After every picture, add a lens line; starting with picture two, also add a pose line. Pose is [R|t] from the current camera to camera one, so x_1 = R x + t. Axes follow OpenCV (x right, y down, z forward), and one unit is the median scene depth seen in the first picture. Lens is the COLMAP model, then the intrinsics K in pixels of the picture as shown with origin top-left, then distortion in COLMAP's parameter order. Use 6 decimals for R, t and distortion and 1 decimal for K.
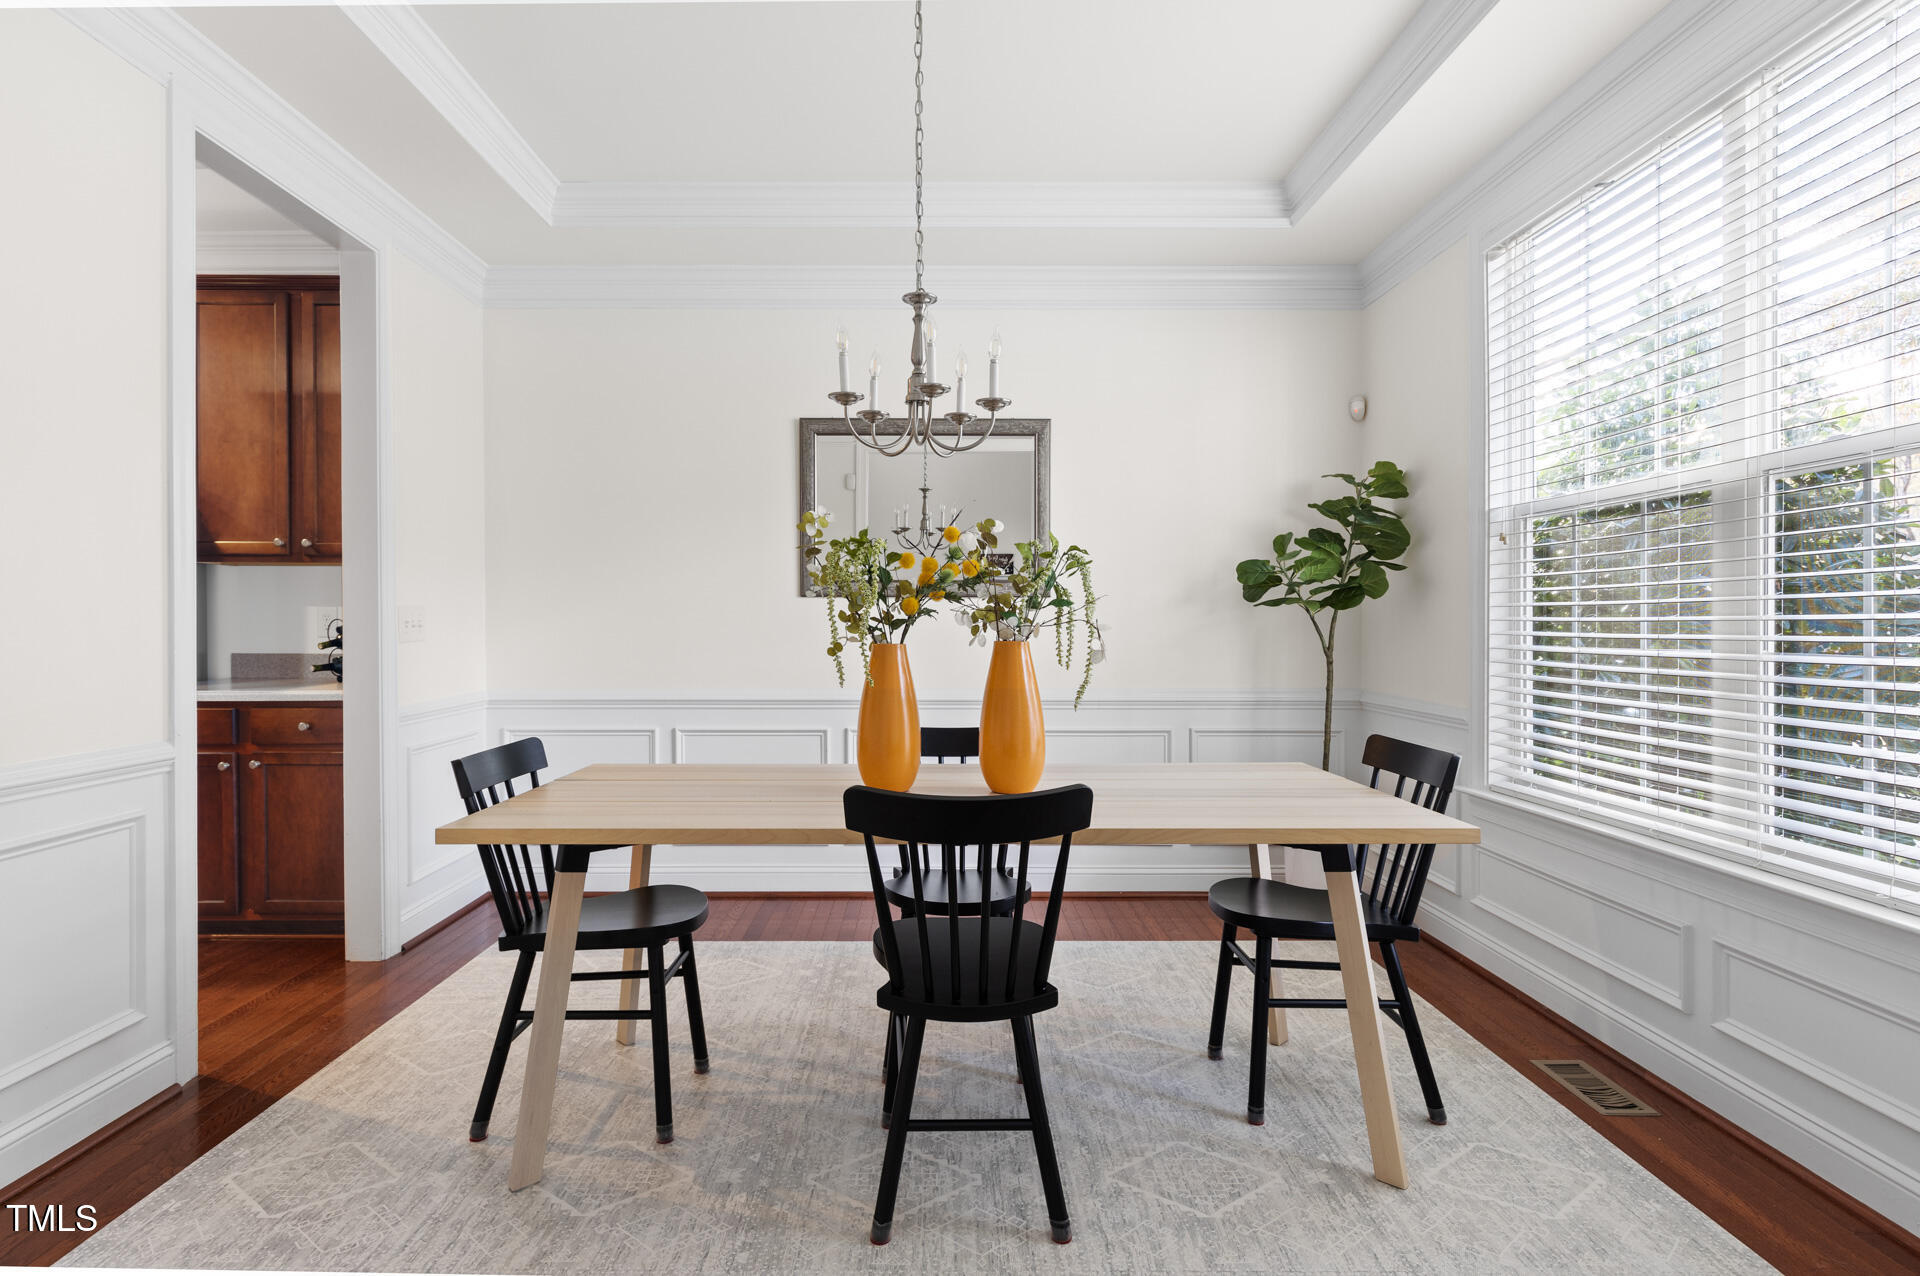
lens RADIAL K [[1019.4, 0, 956.6], [0, 1019.4, 633.2], [0, 0, 1]] dist [-0.002043, -0.000394]
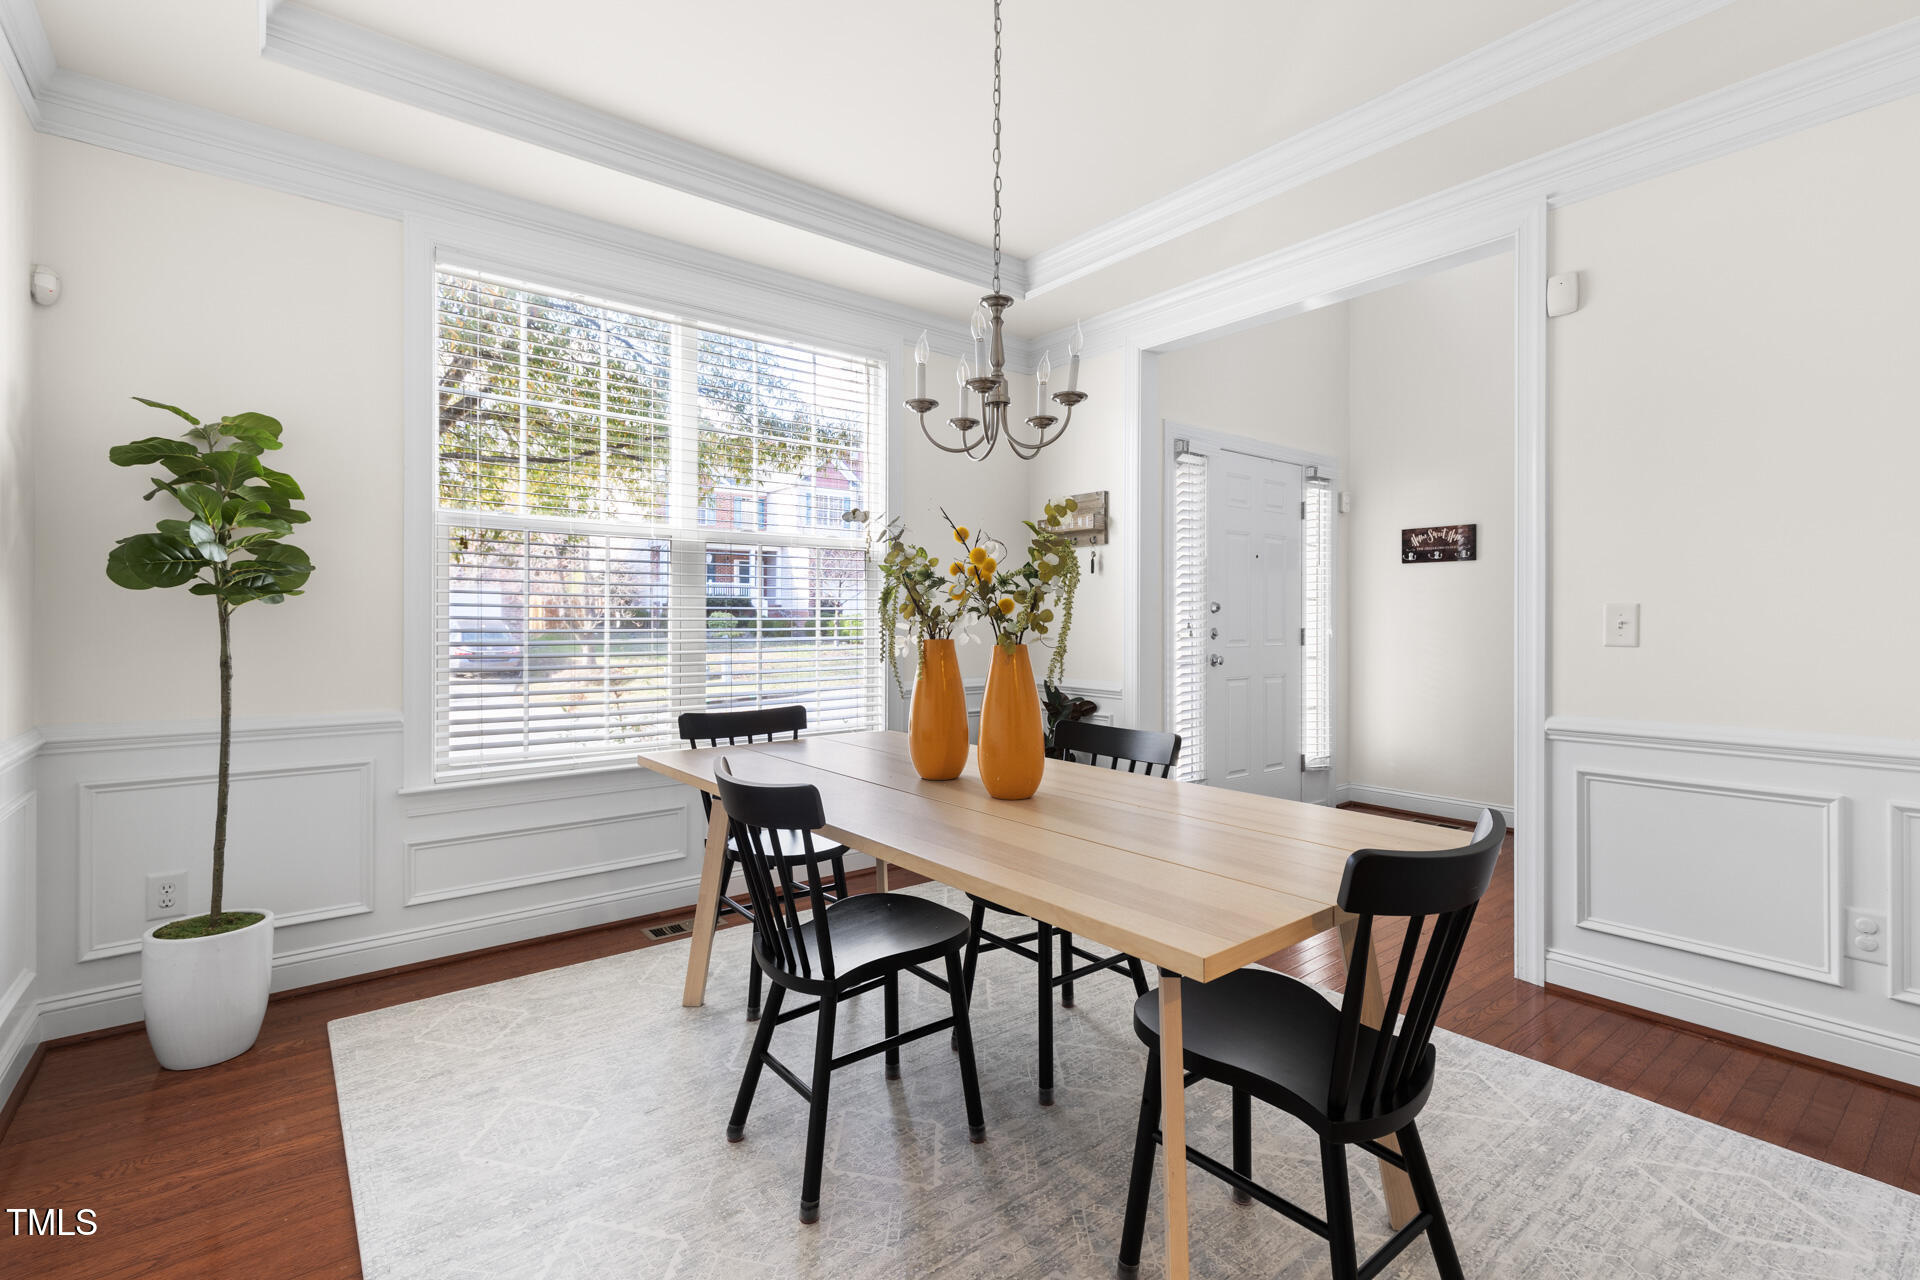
lens RADIAL K [[864.0, 0, 953.9], [0, 864.0, 624.3], [0, 0, 1]] dist [0.001712, 0.000260]
pose [[-0.608815, -0.002314, 0.793309, -0.616942], [0.007762, 0.999931, 0.008873, -0.015324], [-0.793274, 0.011560, -0.608755, 1.393748]]
